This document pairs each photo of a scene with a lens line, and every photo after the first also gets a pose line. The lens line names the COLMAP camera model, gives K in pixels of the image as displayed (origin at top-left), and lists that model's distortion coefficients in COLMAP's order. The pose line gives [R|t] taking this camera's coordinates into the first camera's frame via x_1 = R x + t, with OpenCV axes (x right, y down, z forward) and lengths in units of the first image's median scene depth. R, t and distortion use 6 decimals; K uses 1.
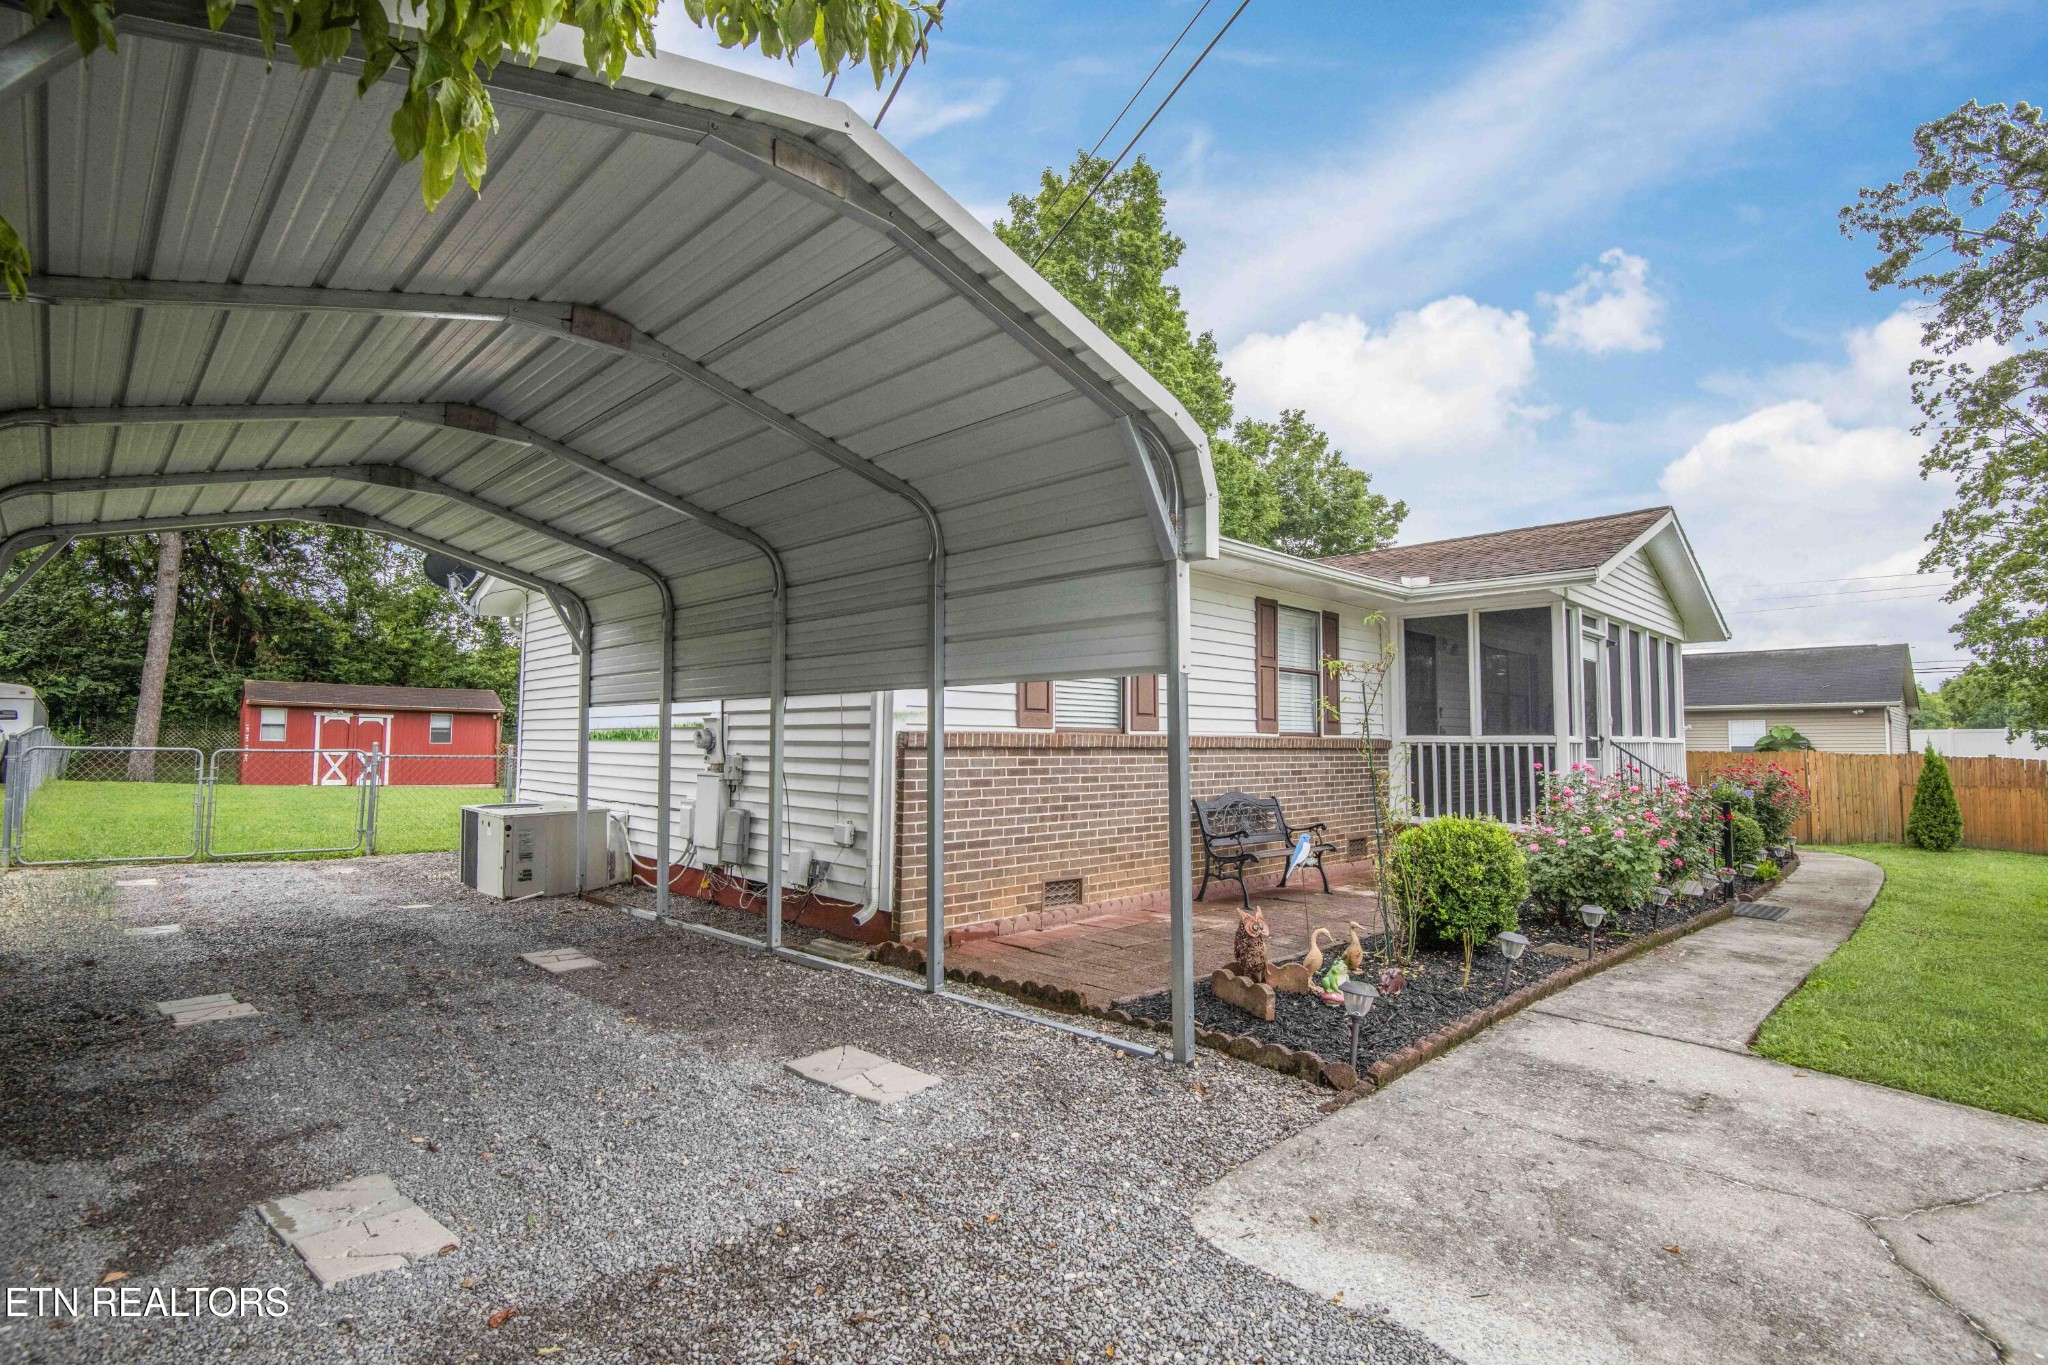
lens RADIAL K [[957.2, 0, 1023.6], [0, 957.2, 682.7], [0, 0, 1]] dist [-0.017736, -0.012170]
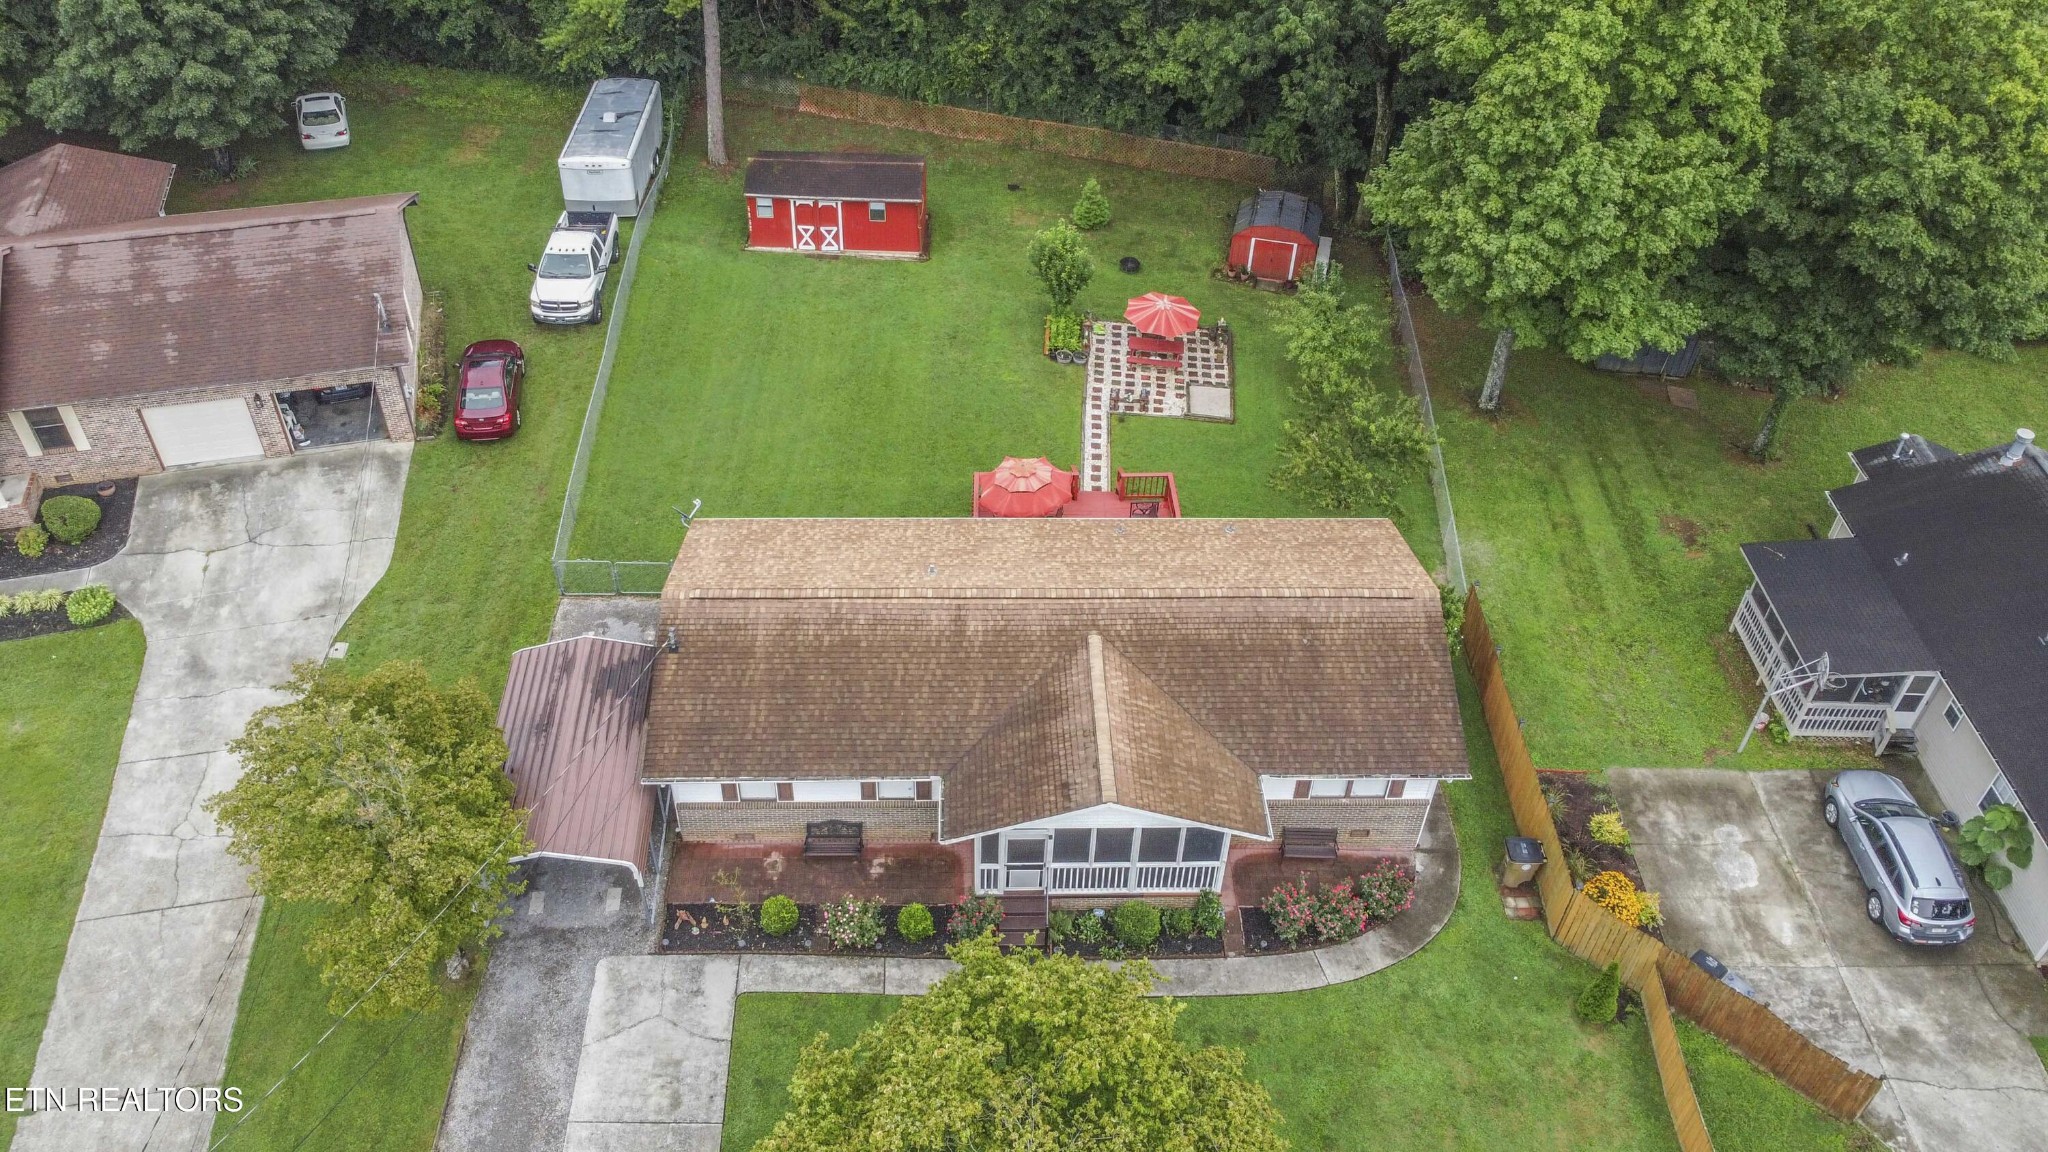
lens RADIAL K [[1654.7, 0, 1021.9], [0, 1654.7, 575.1], [0, 0, 1]] dist [0.003221, 0.003952]
pose [[0.727663, 0.468104, -0.501382, 0.800555], [0.031292, 0.707533, 0.705987, -1.112700], [0.685220, -0.529410, 0.500198, -0.175608]]
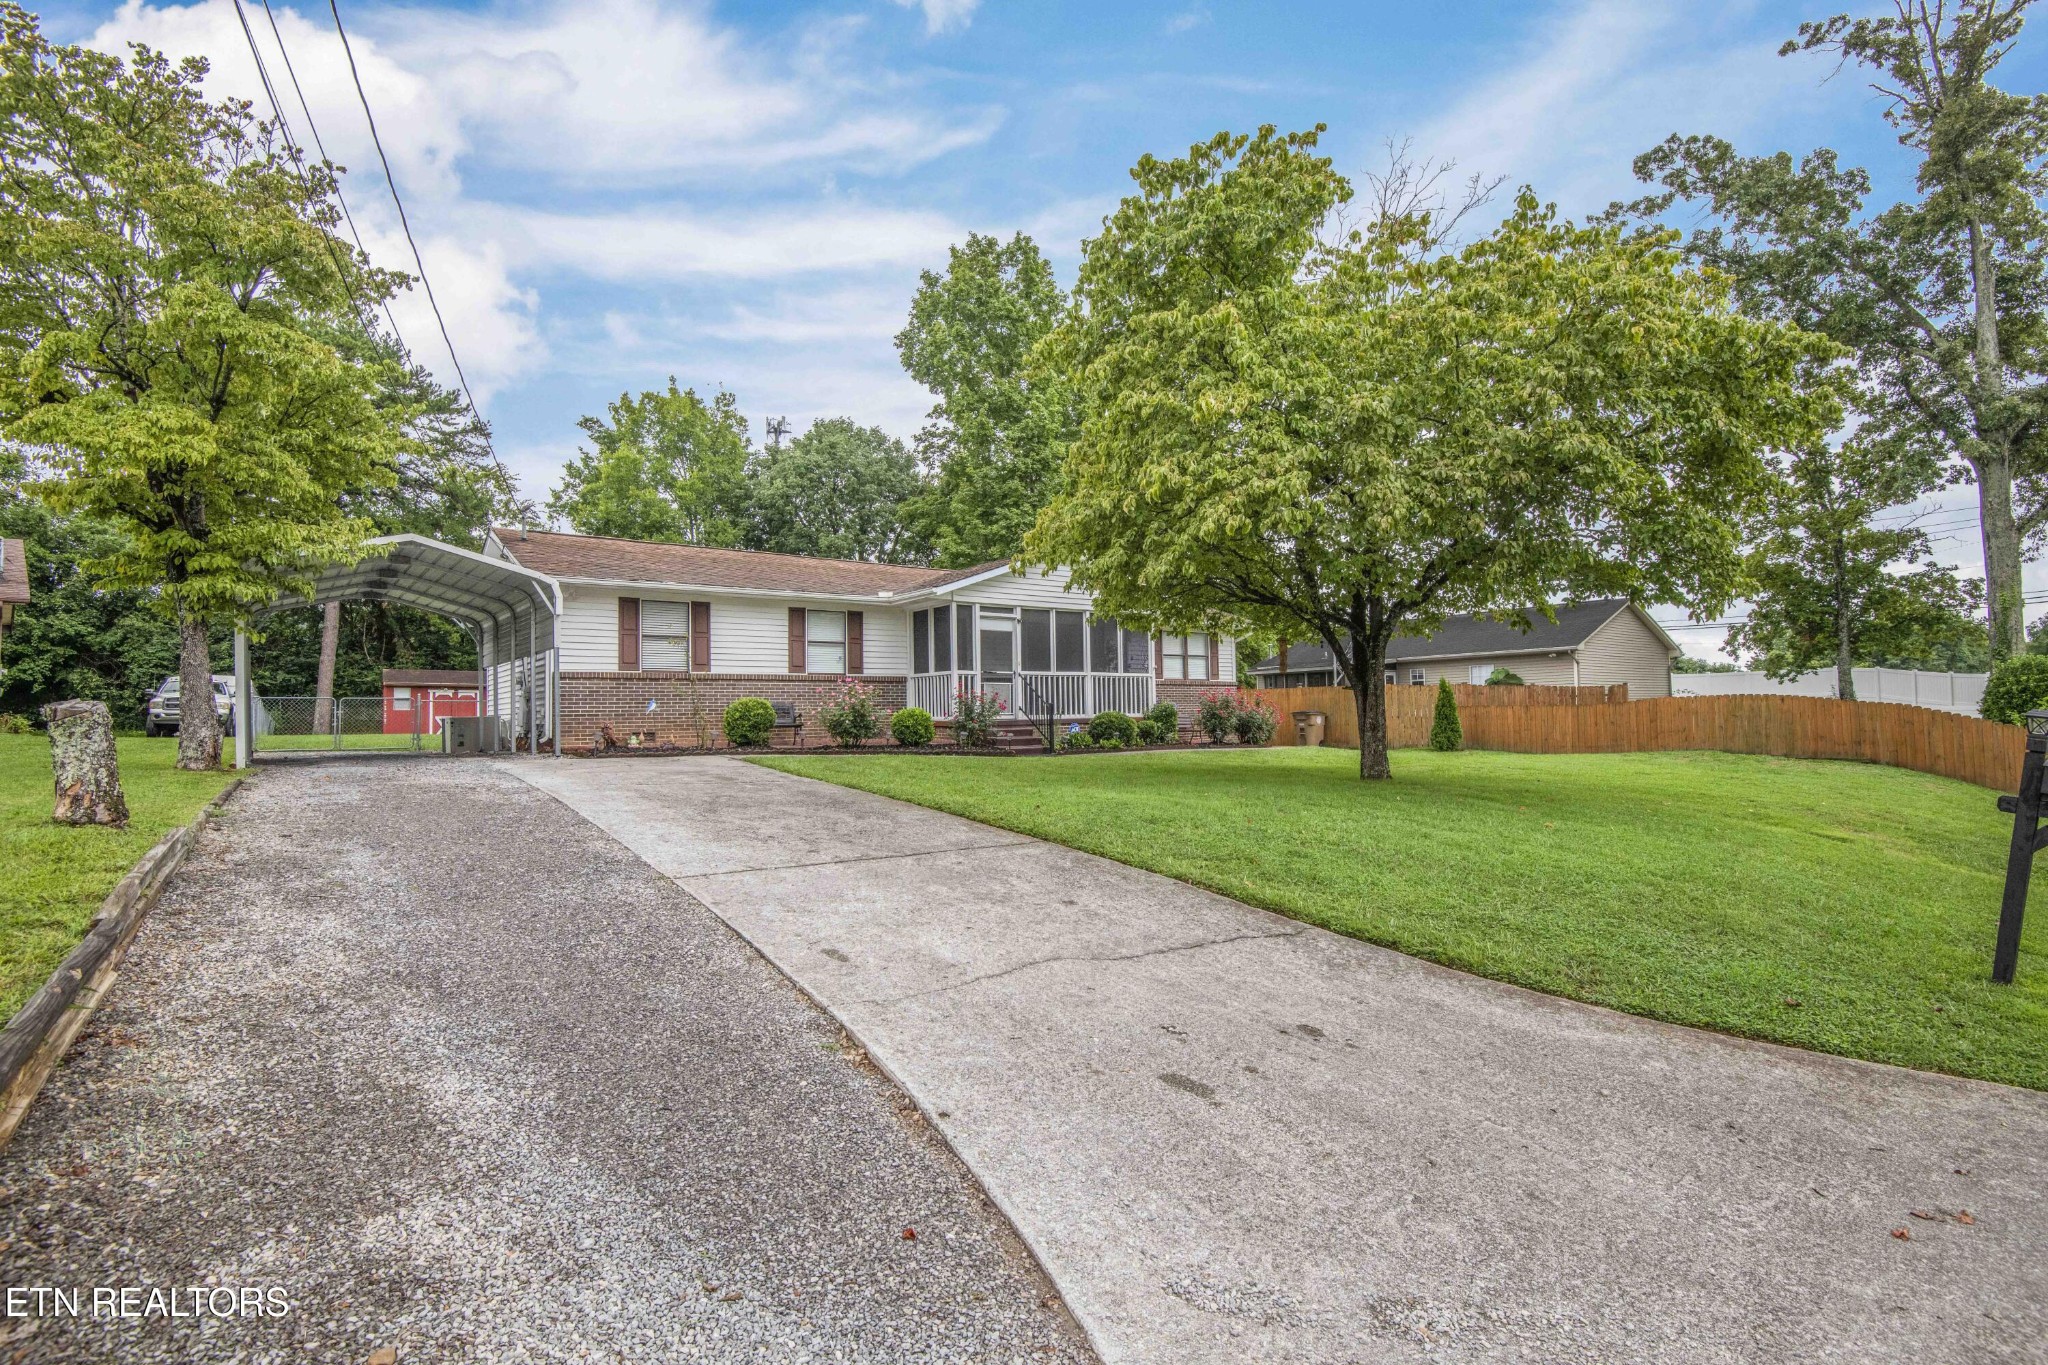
lens RADIAL K [[970.5, 0, 1062.9], [0, 970.5, 705.0], [0, 0, 1]] dist [-0.001633, -0.034253]
pose [[0.993855, -0.026740, -0.107409, 0.357395], [0.032065, 0.998325, 0.048156, 0.013335], [0.105941, -0.051304, 0.993048, -0.351662]]
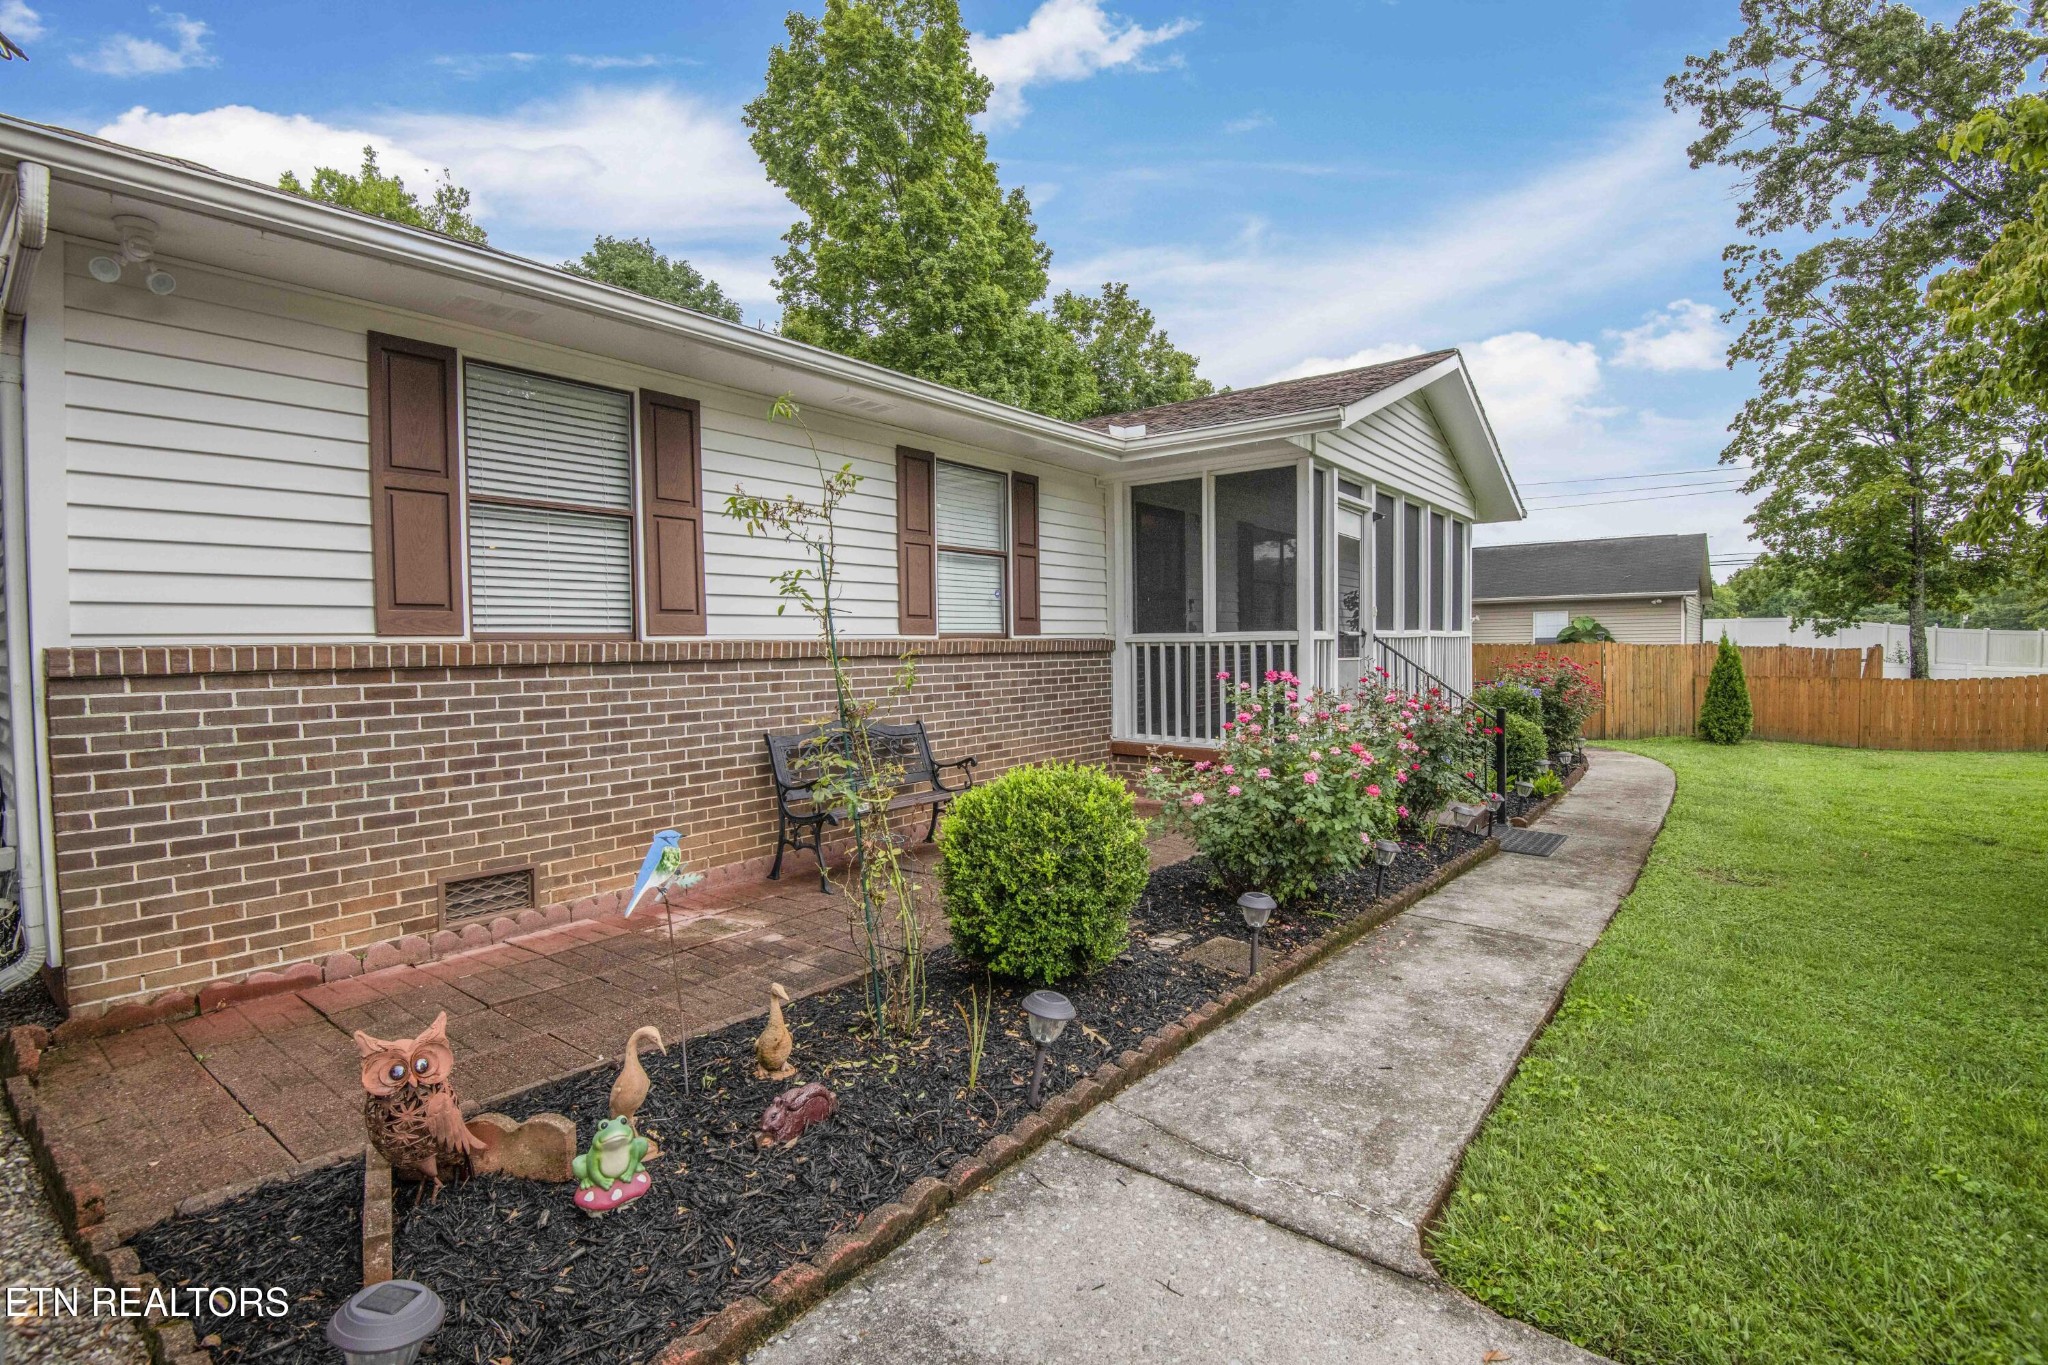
lens RADIAL K [[951.7, 0, 1028.2], [0, 951.7, 679.4], [0, 0, 1]] dist [-0.003745, -0.023204]
pose [[0.989775, -0.025601, 0.140320, 0.079877], [0.011611, 0.994957, 0.099627, 0.005037], [-0.142163, -0.096979, 0.985081, 0.088638]]
